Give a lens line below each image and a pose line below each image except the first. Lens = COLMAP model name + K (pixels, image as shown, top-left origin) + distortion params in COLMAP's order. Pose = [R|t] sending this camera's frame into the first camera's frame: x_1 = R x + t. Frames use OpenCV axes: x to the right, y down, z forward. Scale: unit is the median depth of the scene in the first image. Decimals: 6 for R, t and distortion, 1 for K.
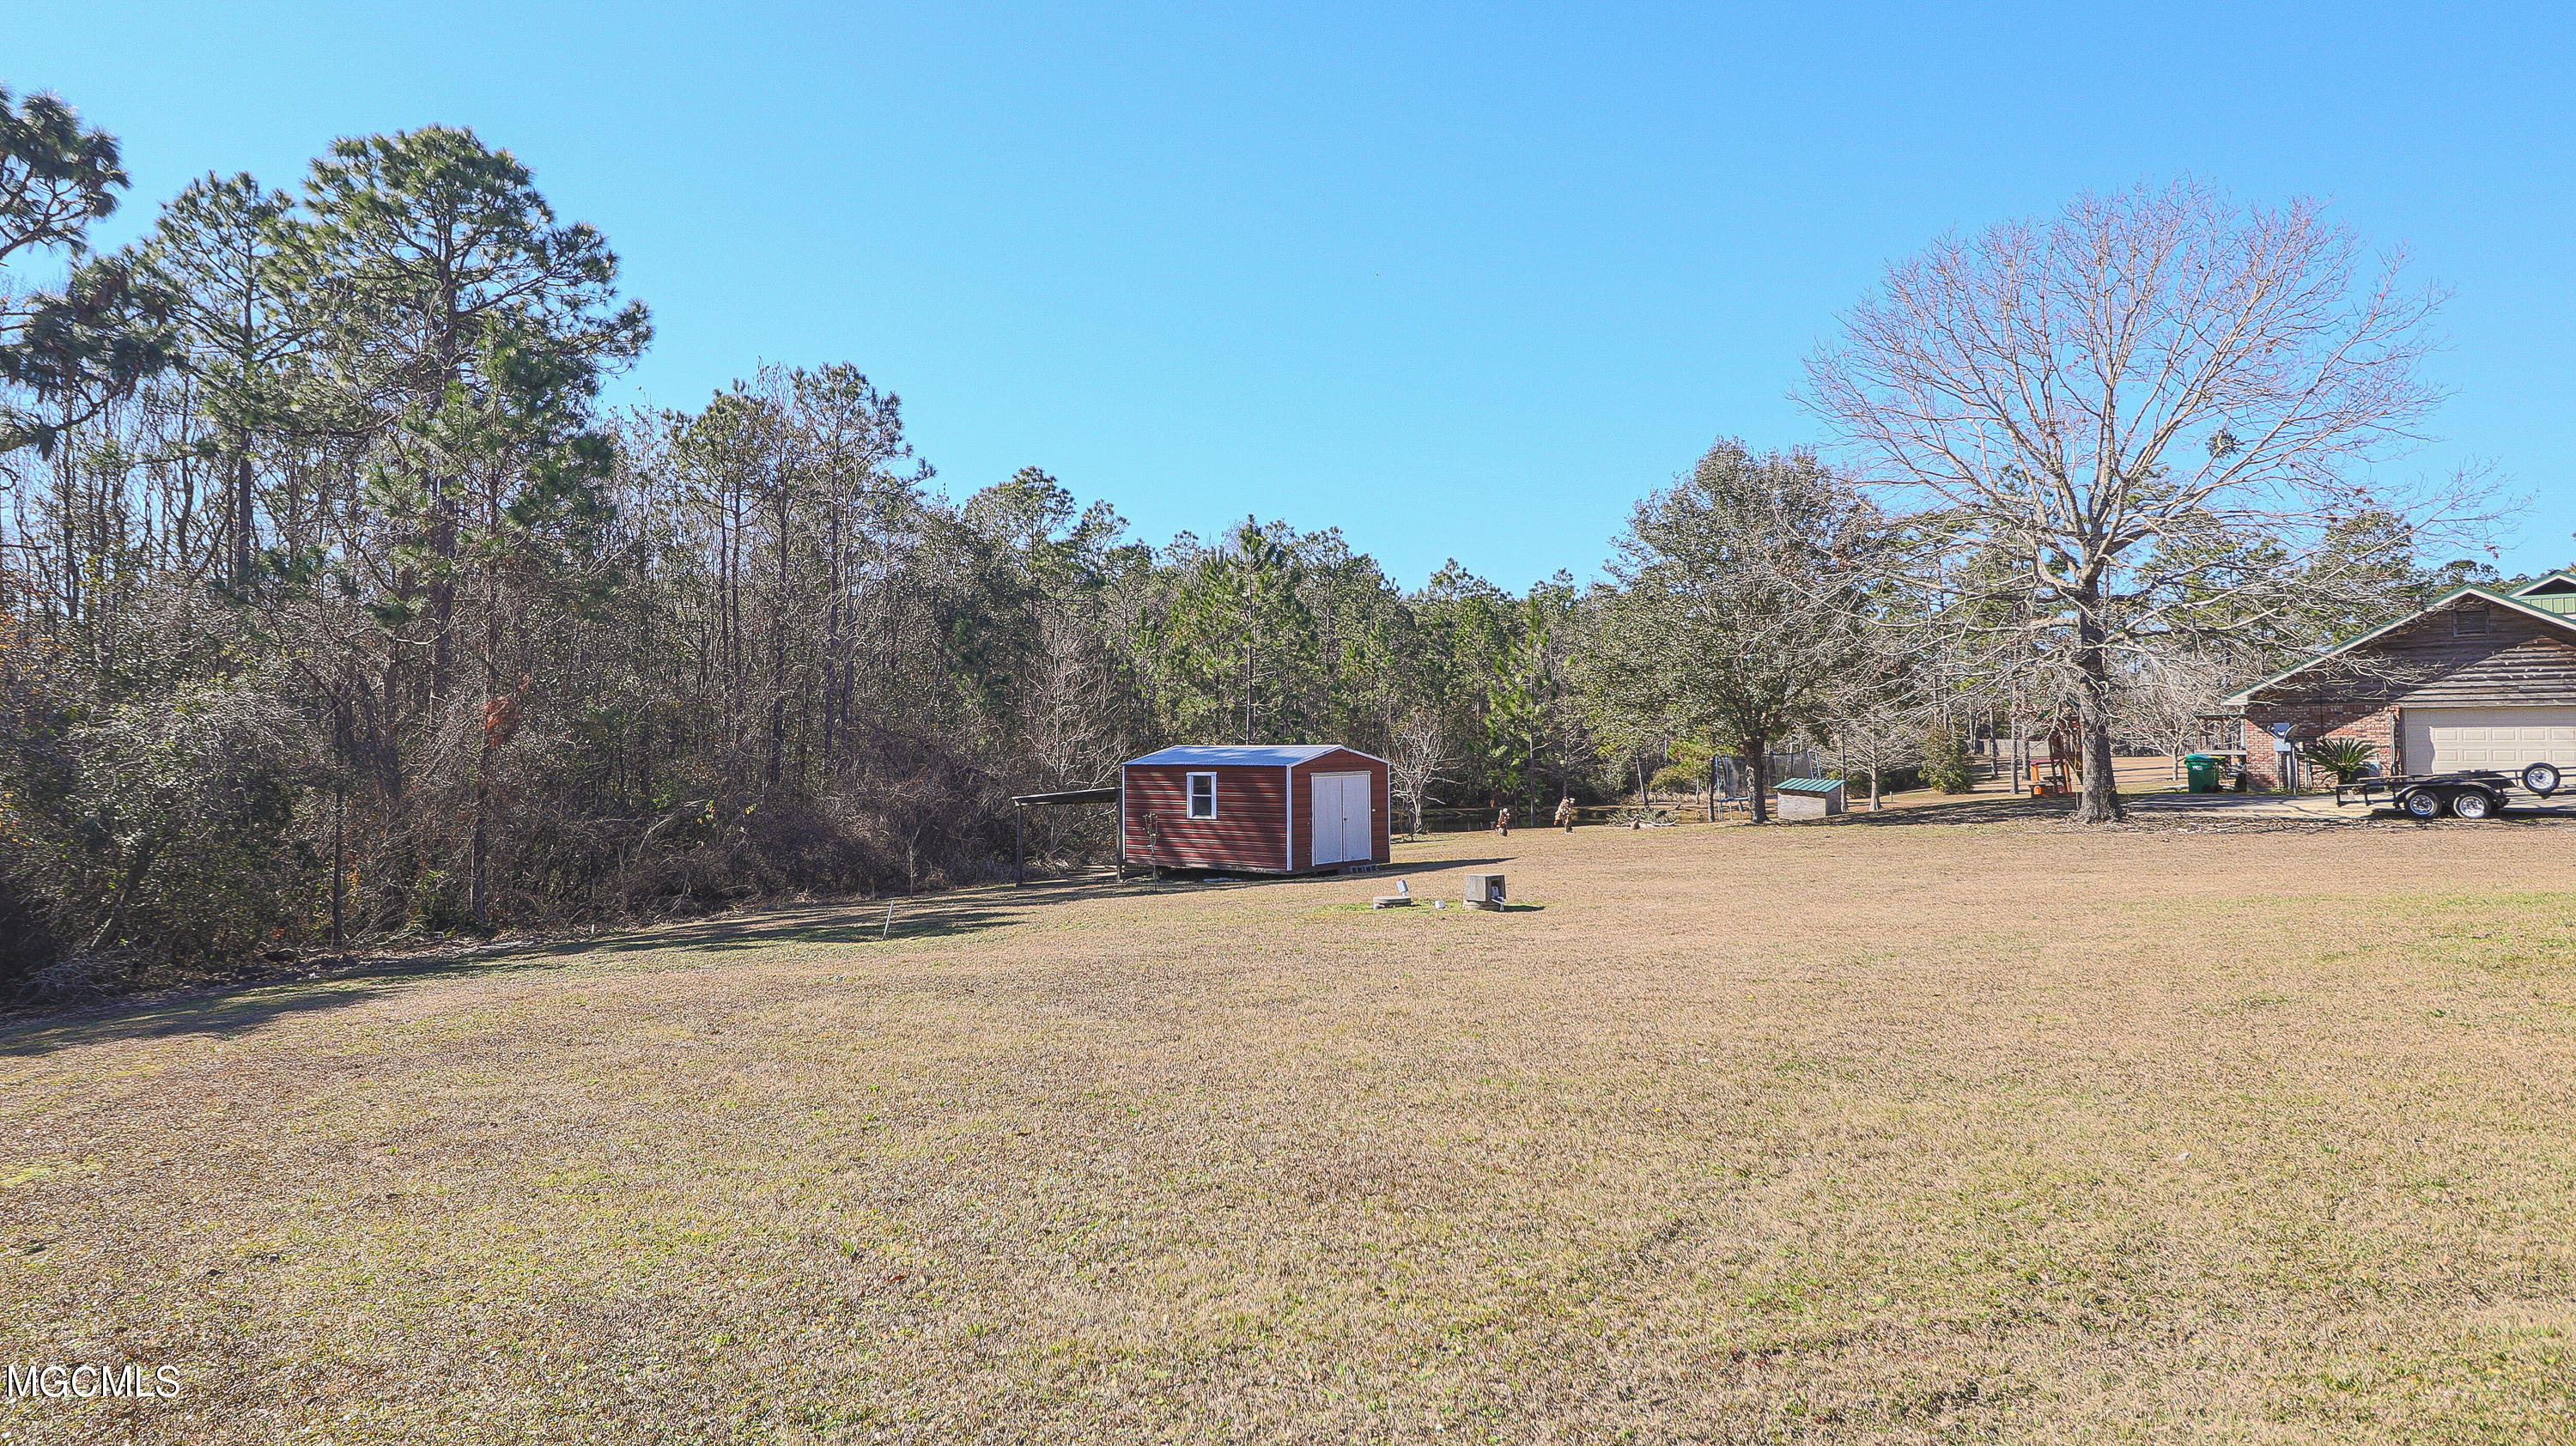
lens RADIAL K [[1503.2, 0, 1286.8], [0, 1503.2, 666.7], [0, 0, 1]] dist [0.002572, 0.000919]
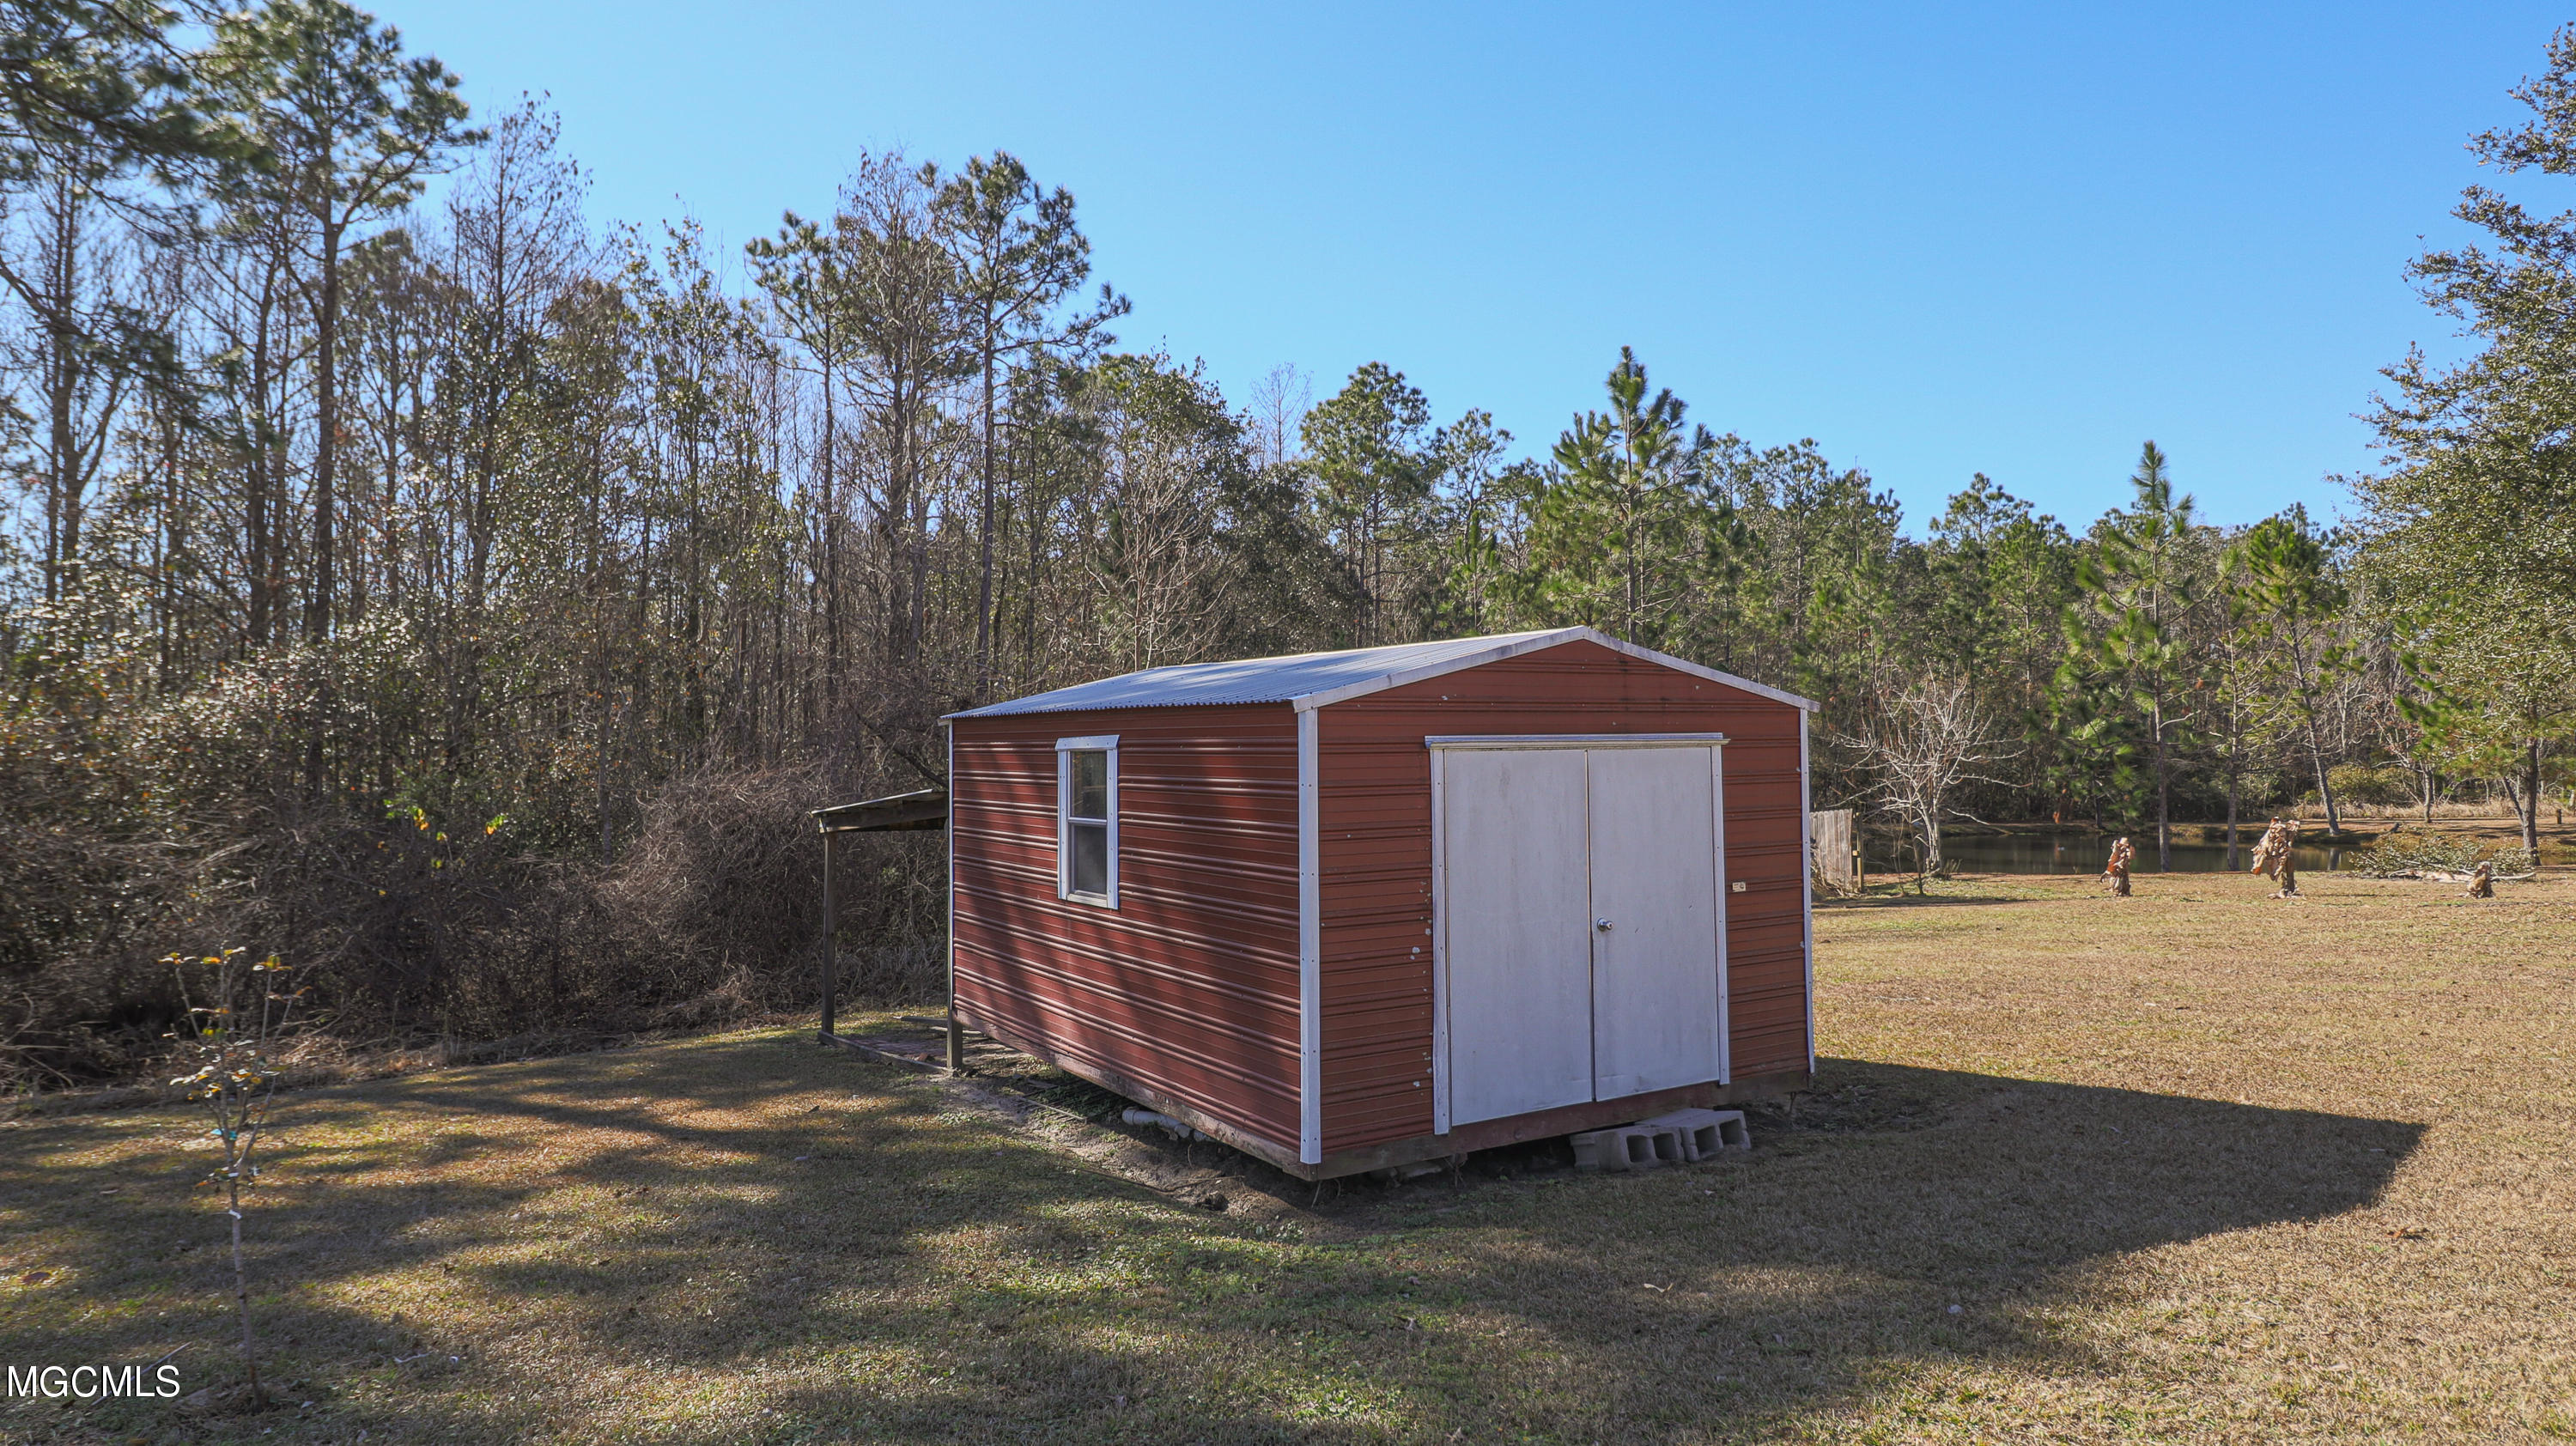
lens RADIAL K [[1503.2, 0, 1286.8], [0, 1503.2, 666.7], [0, 0, 1]] dist [0.002572, 0.000919]
pose [[0.949126, -0.015814, -0.314500, 0.033915], [0.015950, 0.999870, -0.002141, 0.028924], [0.314493, -0.002985, 0.949255, 0.369802]]
